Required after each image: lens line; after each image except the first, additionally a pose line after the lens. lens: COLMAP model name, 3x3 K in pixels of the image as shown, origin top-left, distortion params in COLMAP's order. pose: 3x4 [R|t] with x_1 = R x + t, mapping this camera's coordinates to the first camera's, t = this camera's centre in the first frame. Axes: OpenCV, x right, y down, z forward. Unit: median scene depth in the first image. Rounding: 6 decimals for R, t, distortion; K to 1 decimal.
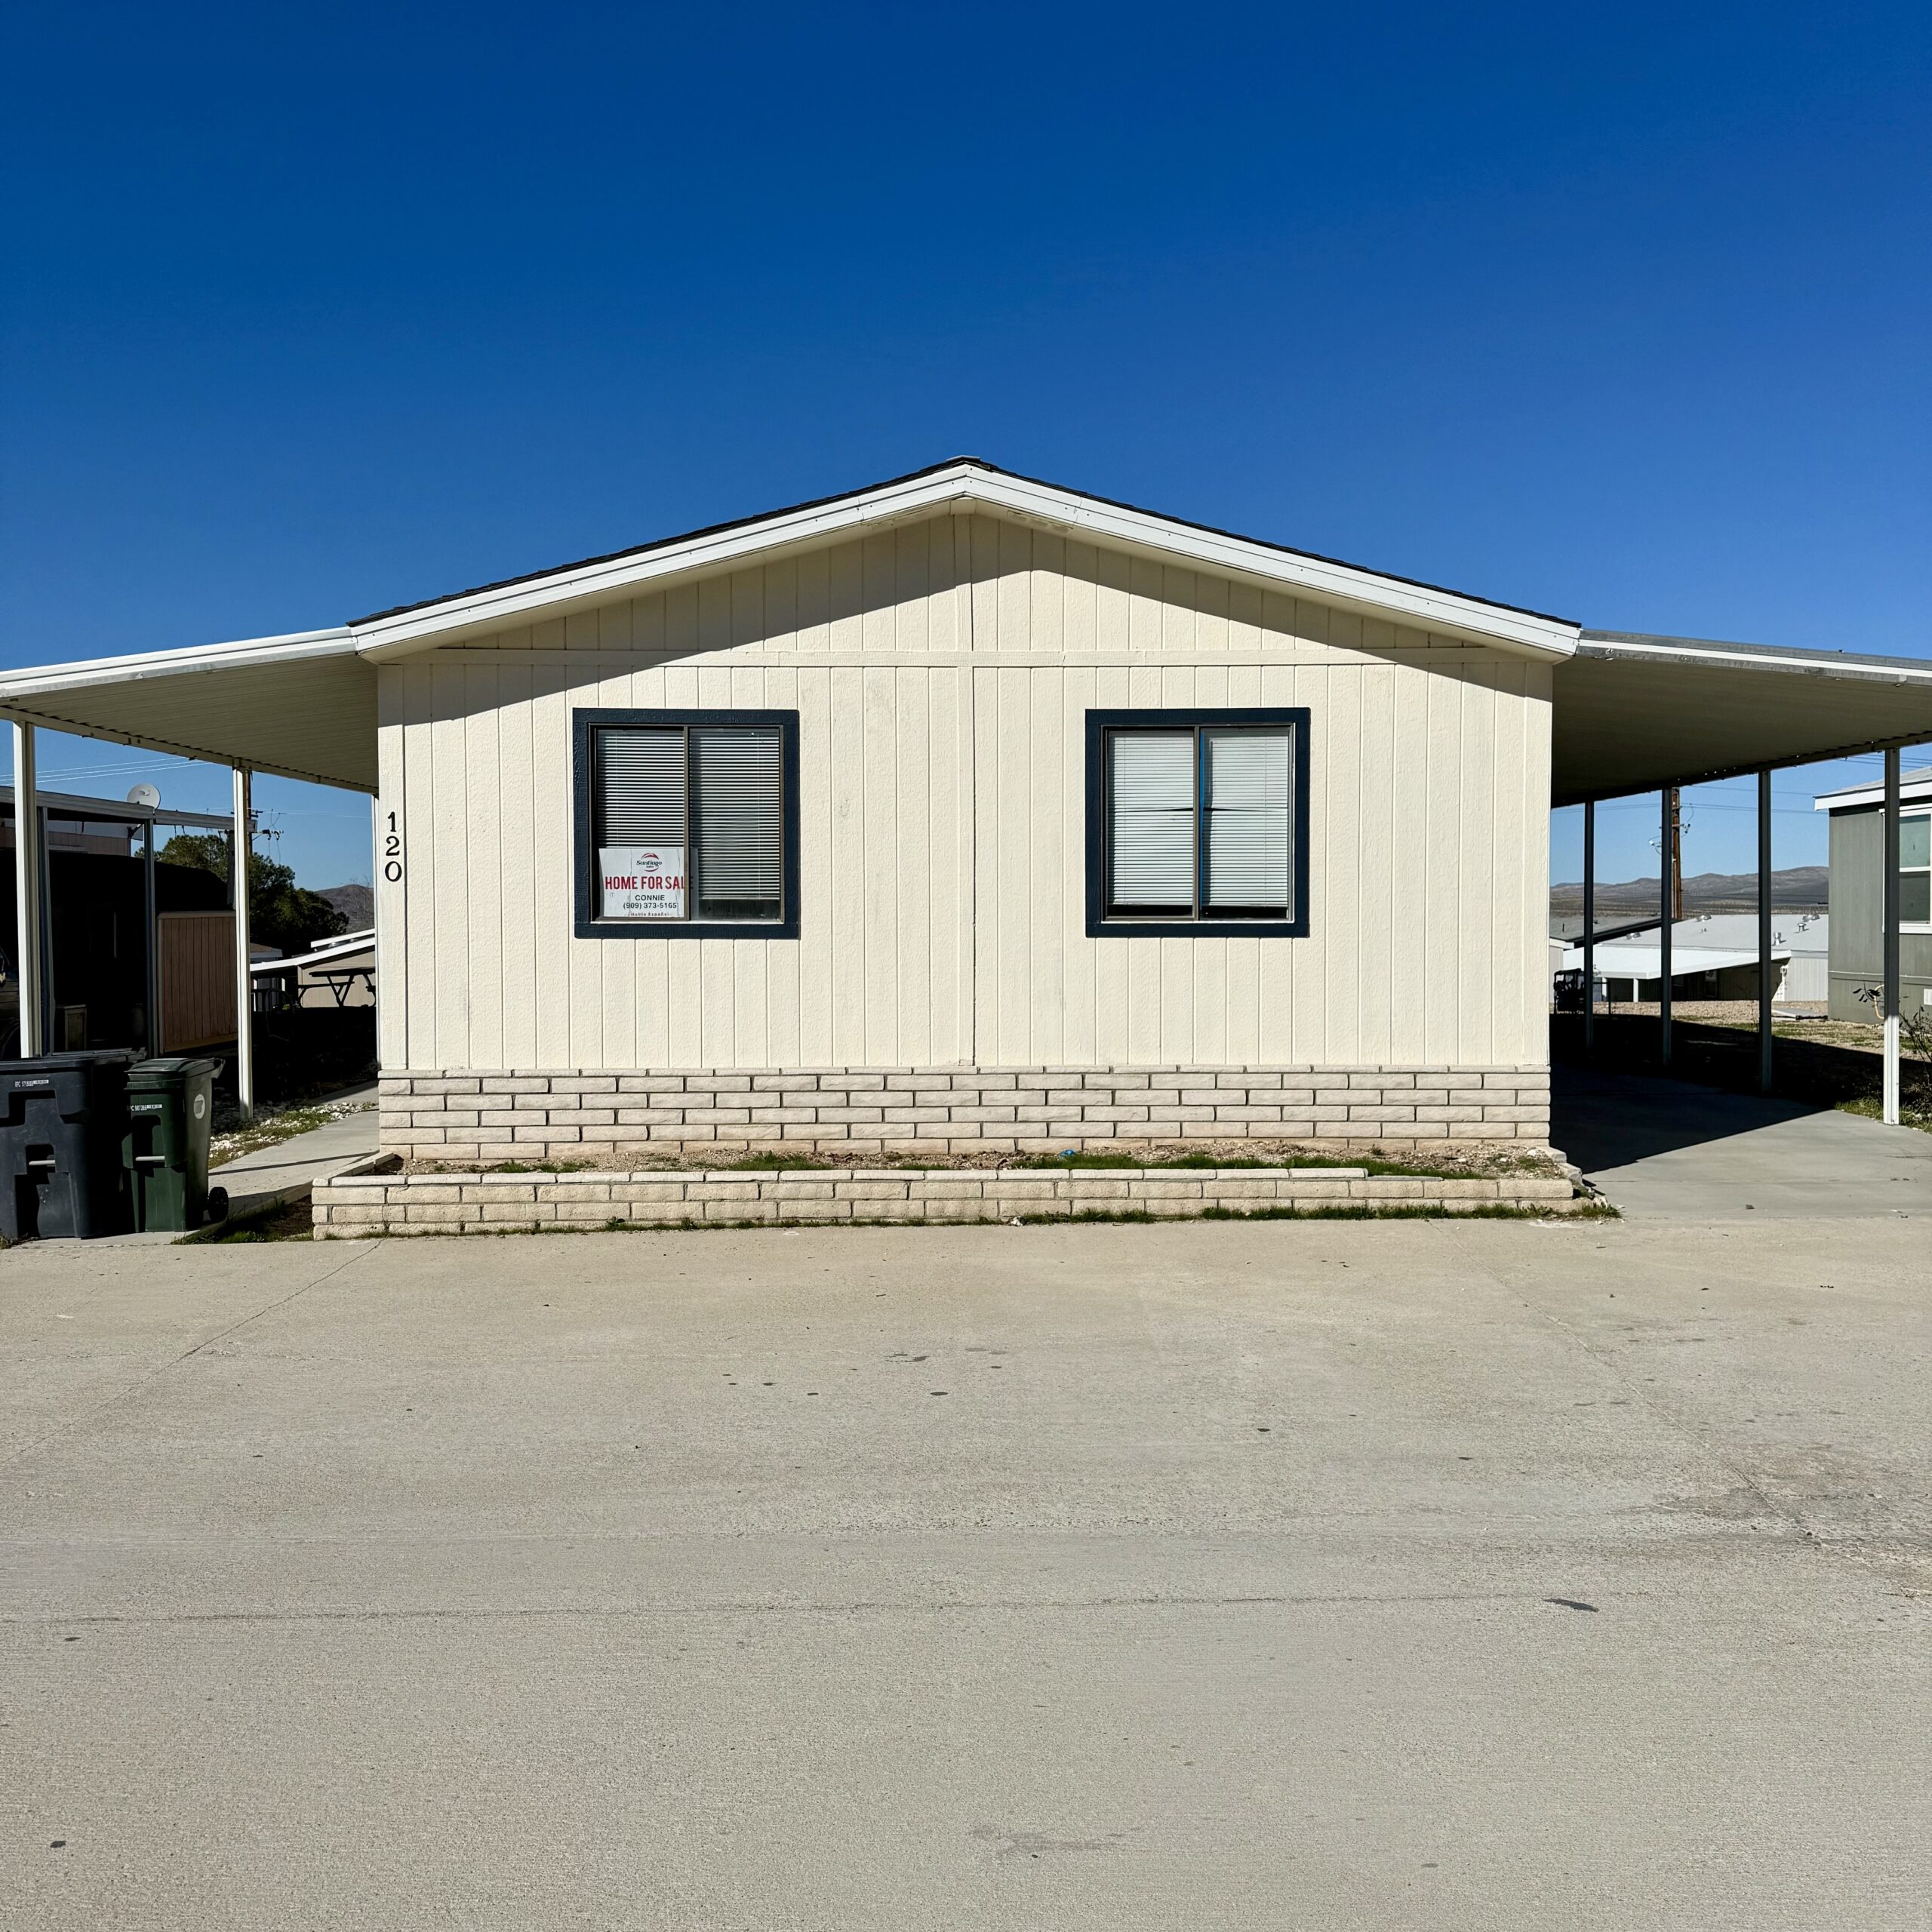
lens RADIAL K [[1794.1, 0, 958.1], [0, 1794.1, 974.5], [0, 0, 1]] dist [0.195099, -0.443313]
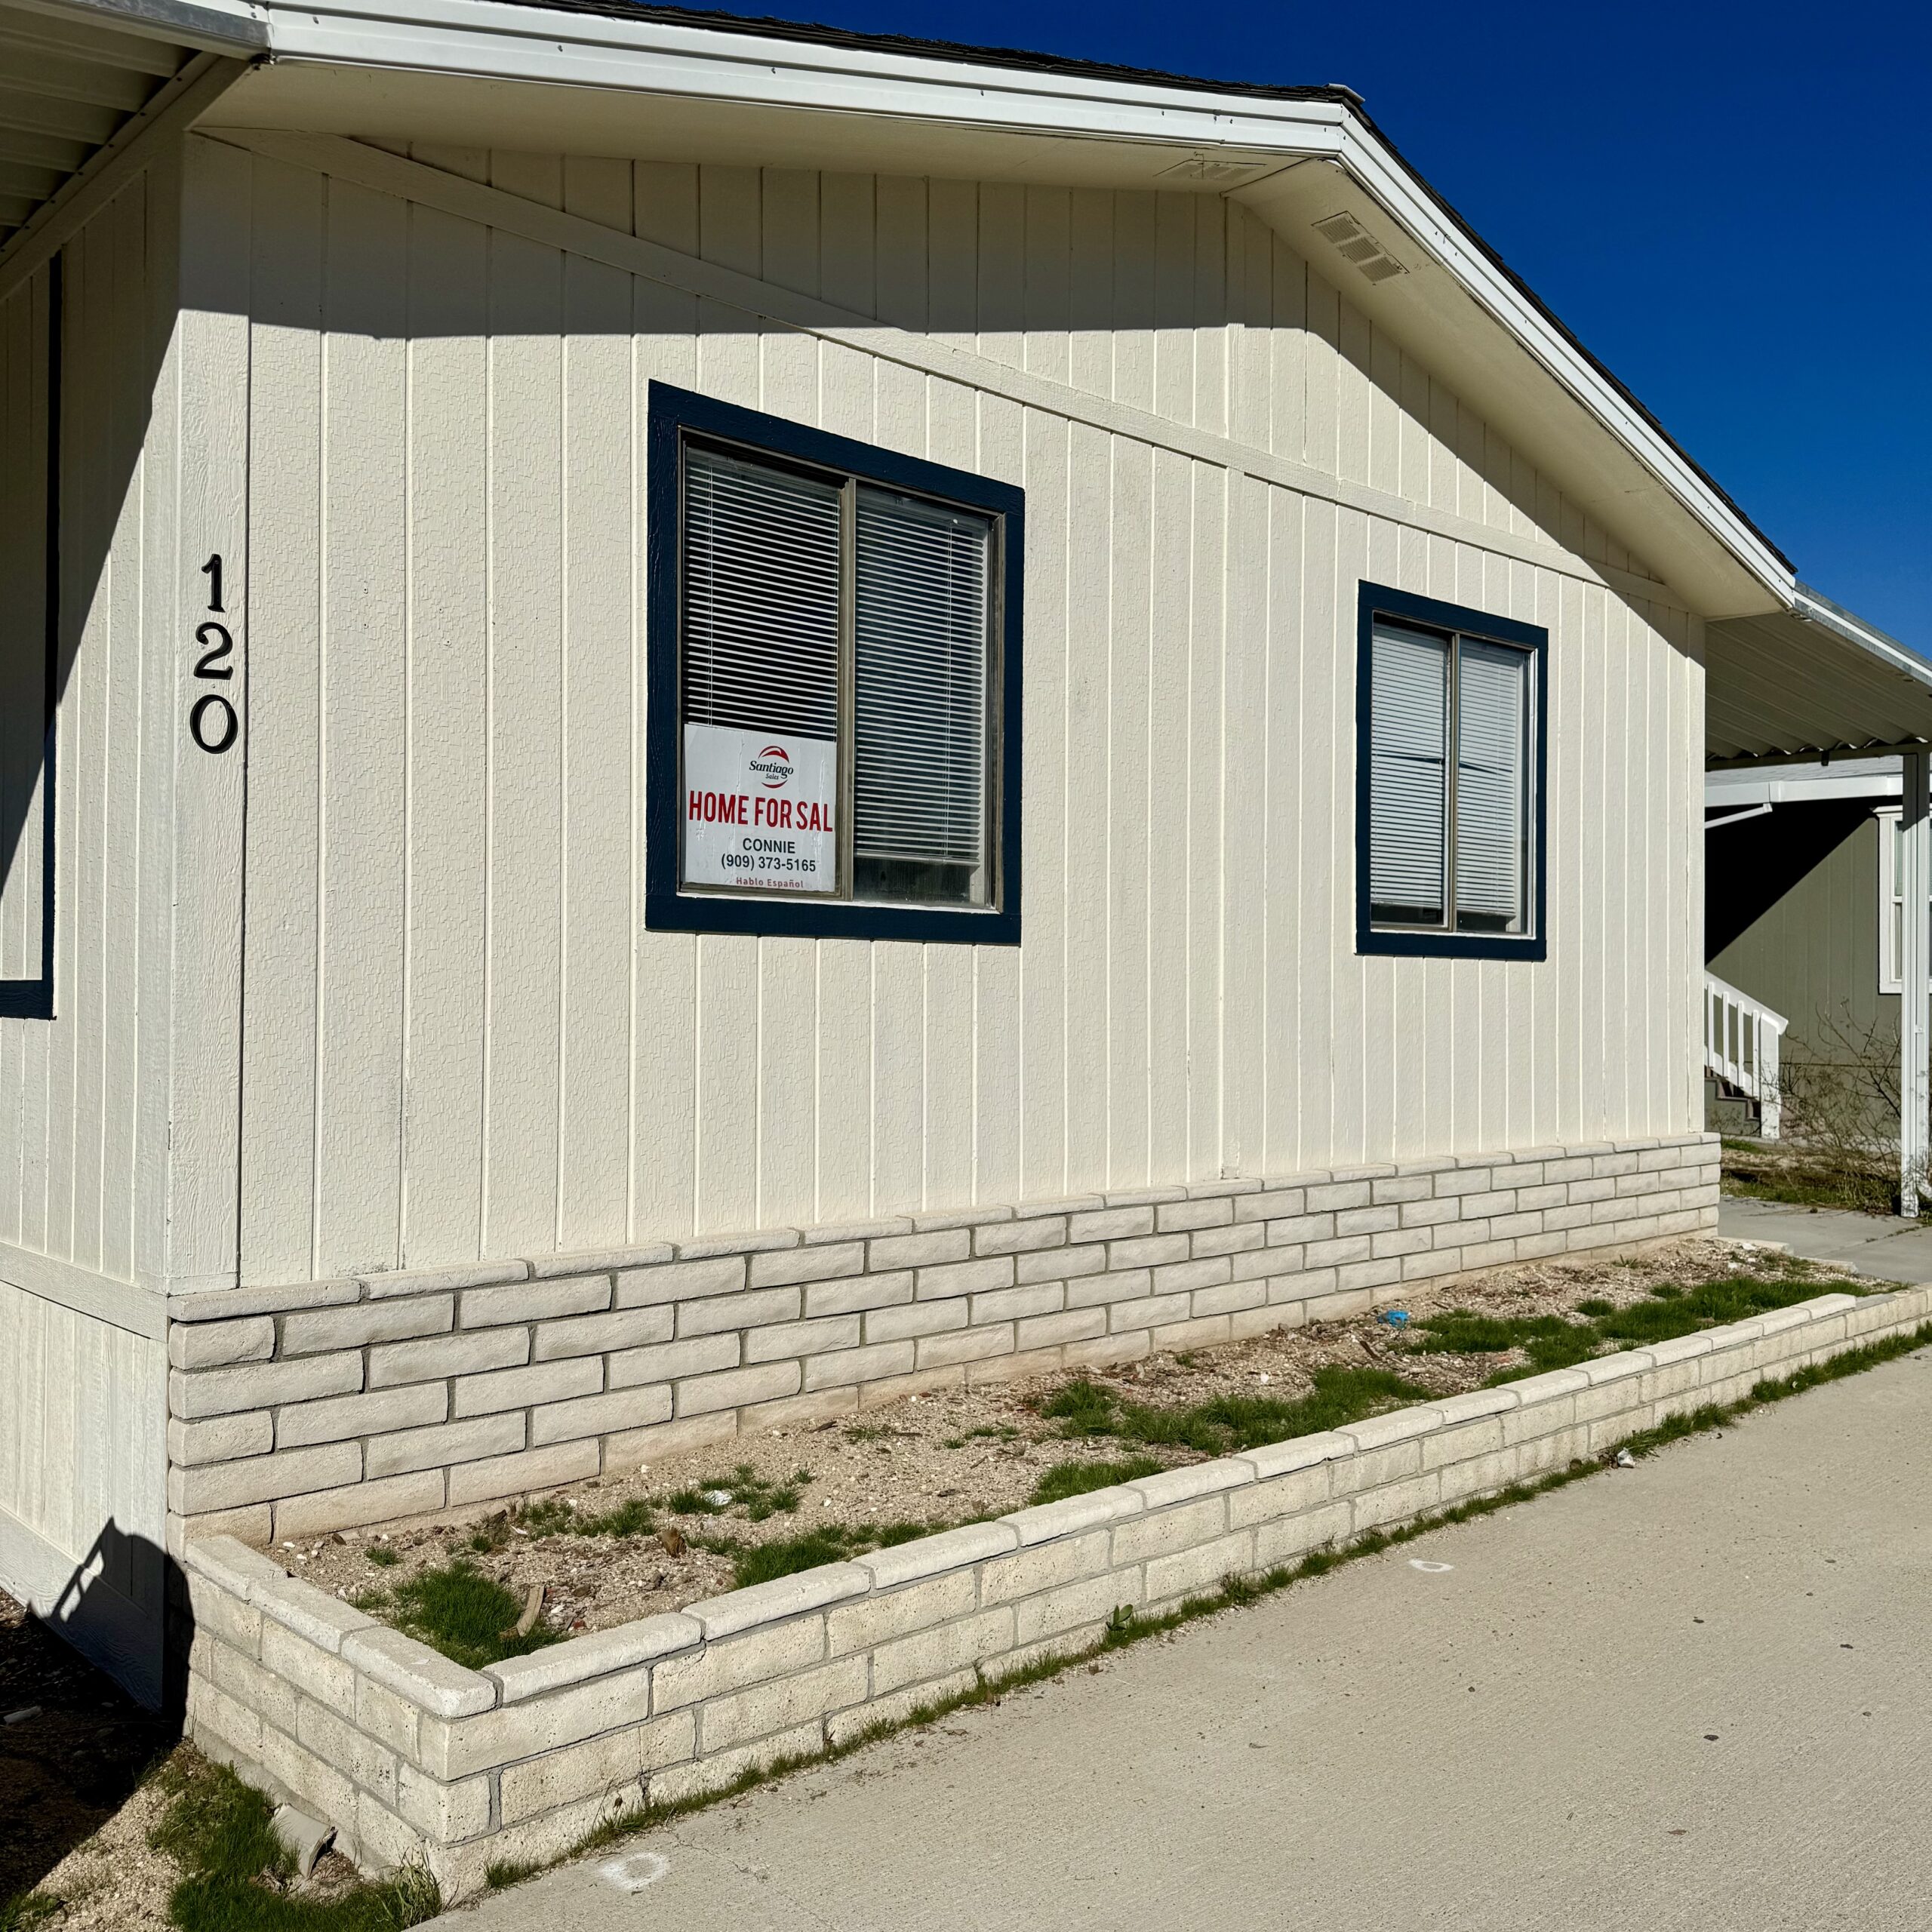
lens RADIAL K [[1794.1, 0, 958.1], [0, 1794.1, 974.5], [0, 0, 1]] dist [0.195099, -0.443313]
pose [[0.732183, 0.013721, 0.680970, -0.445235], [0.012213, 0.999372, -0.033269, 0.005064], [-0.680999, 0.032676, 0.731555, 0.647146]]
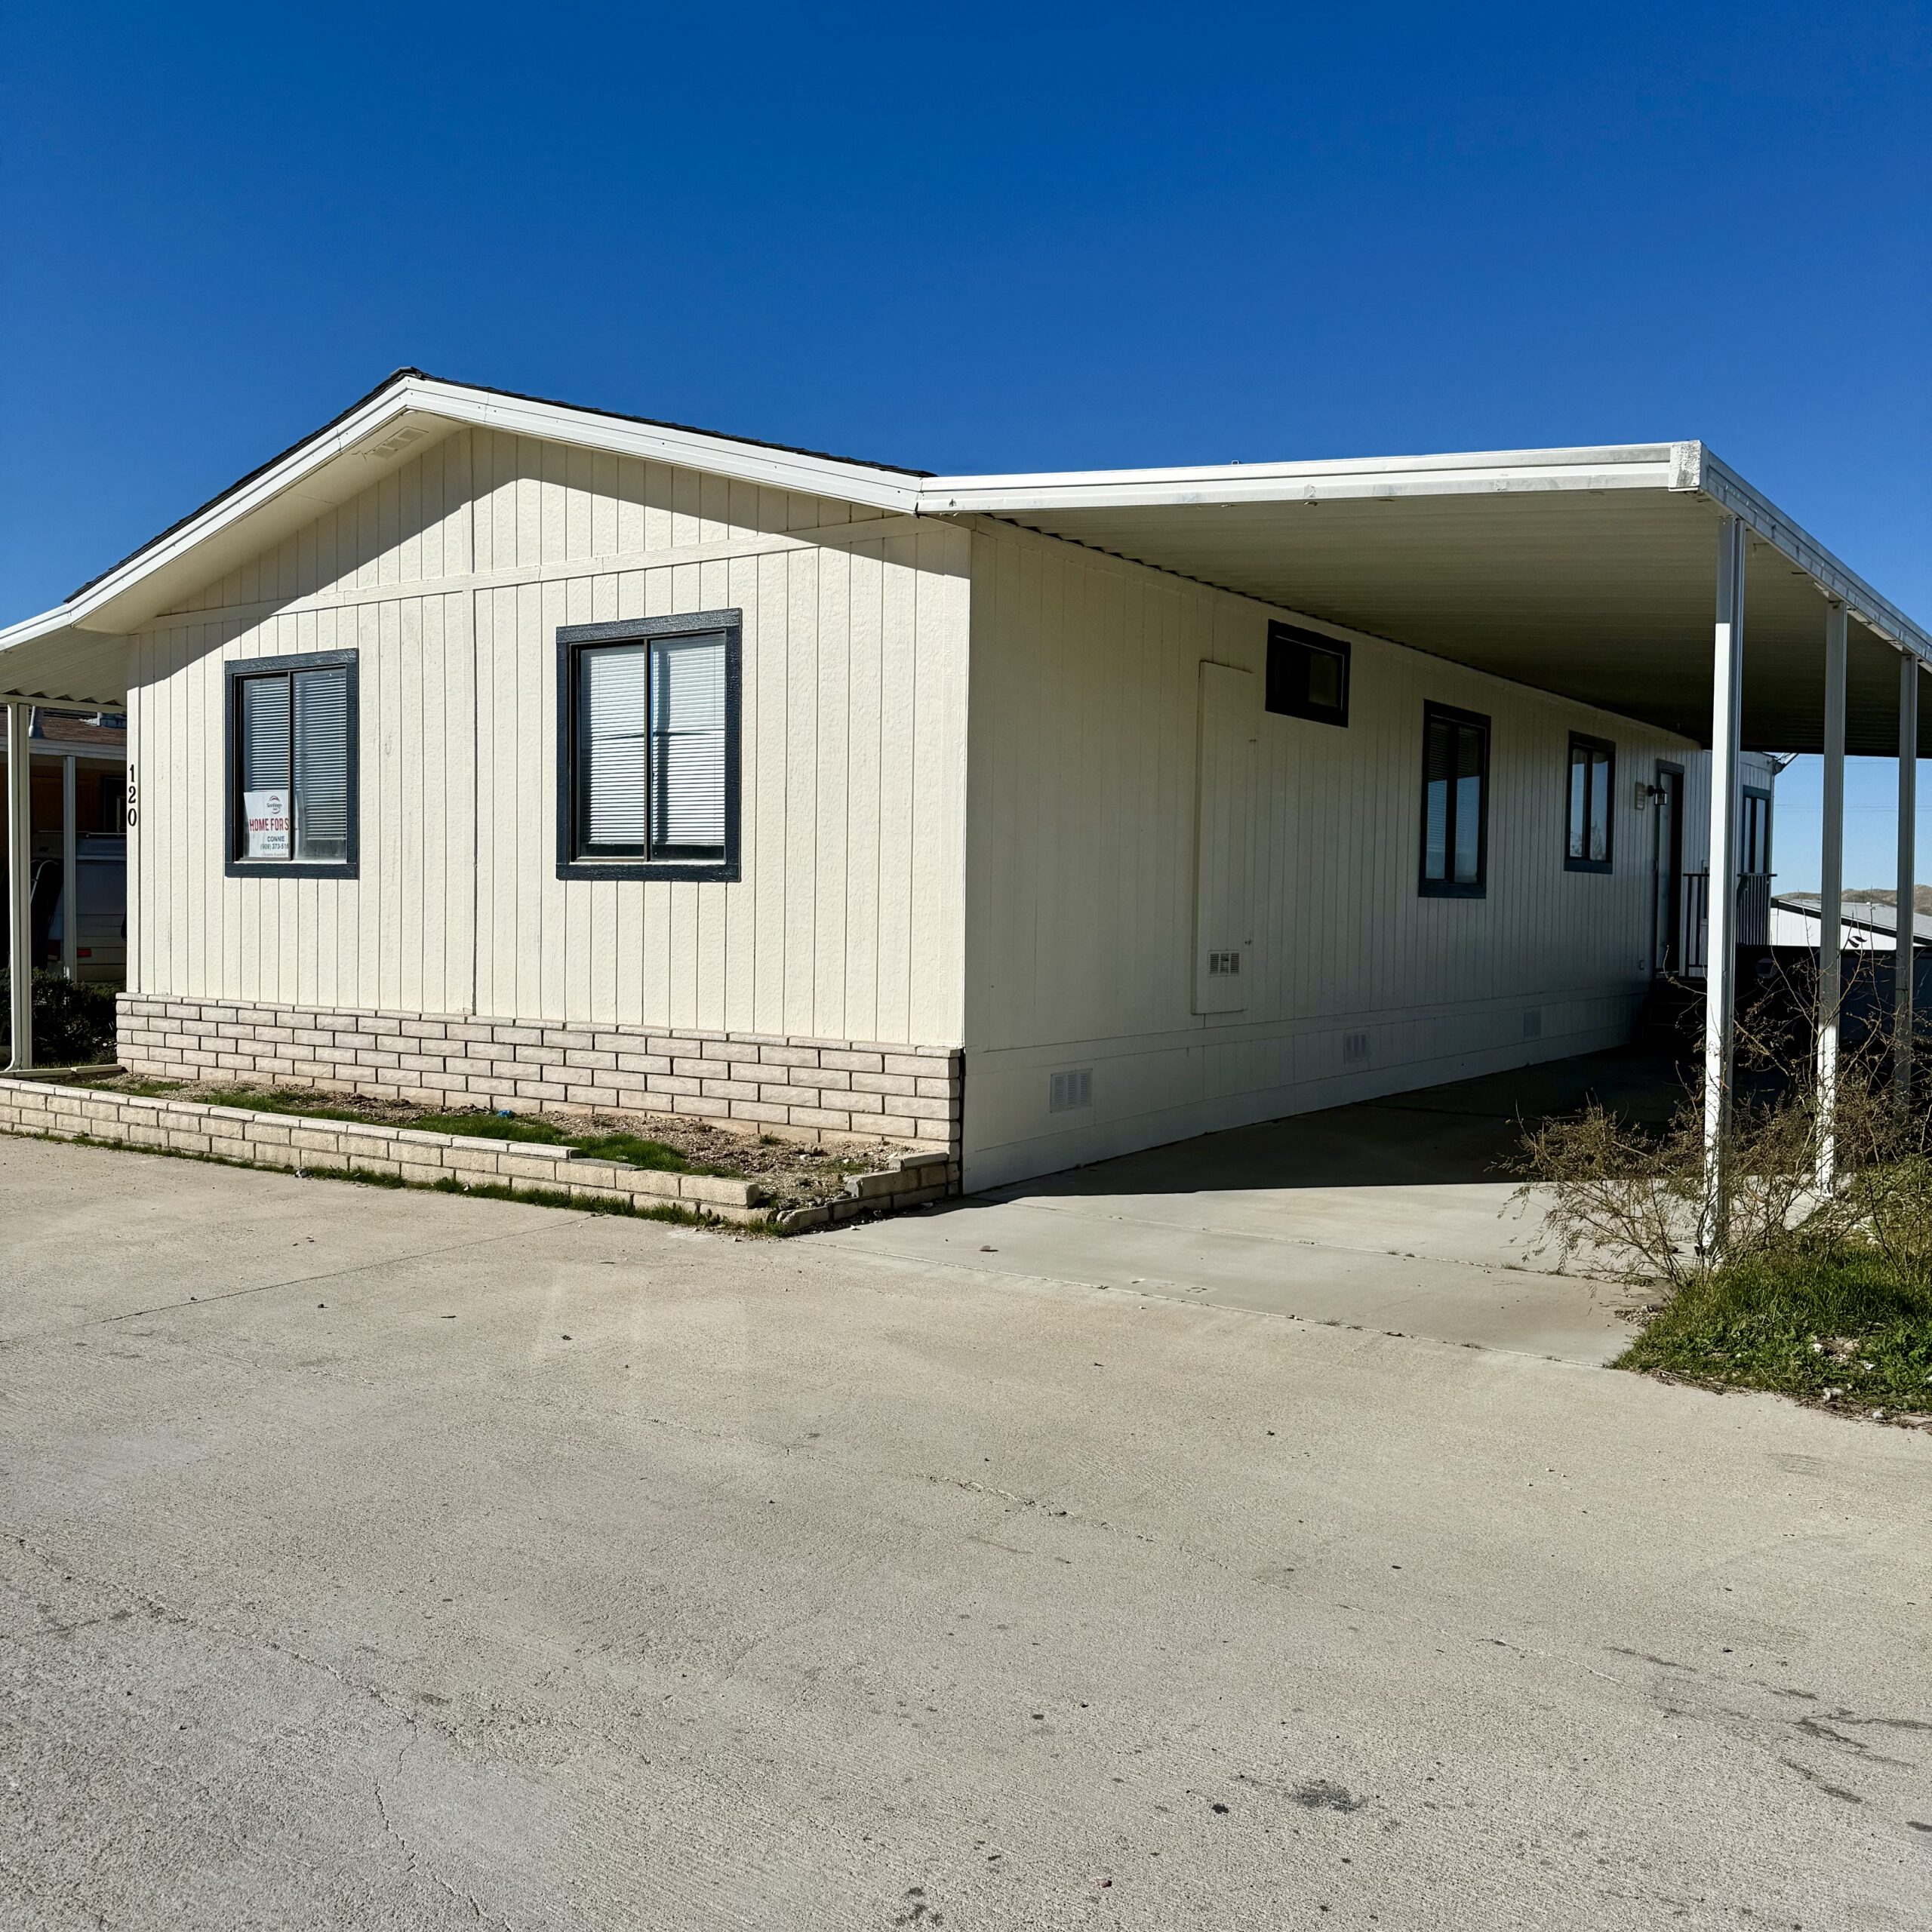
lens RADIAL K [[1794.1, 0, 958.1], [0, 1794.1, 974.5], [0, 0, 1]] dist [0.195099, -0.443313]
pose [[0.811494, 0.036185, -0.583239, 0.773148], [-0.033415, 0.999321, 0.015506, 0.006243], [0.583404, 0.006906, 0.812153, 0.377303]]
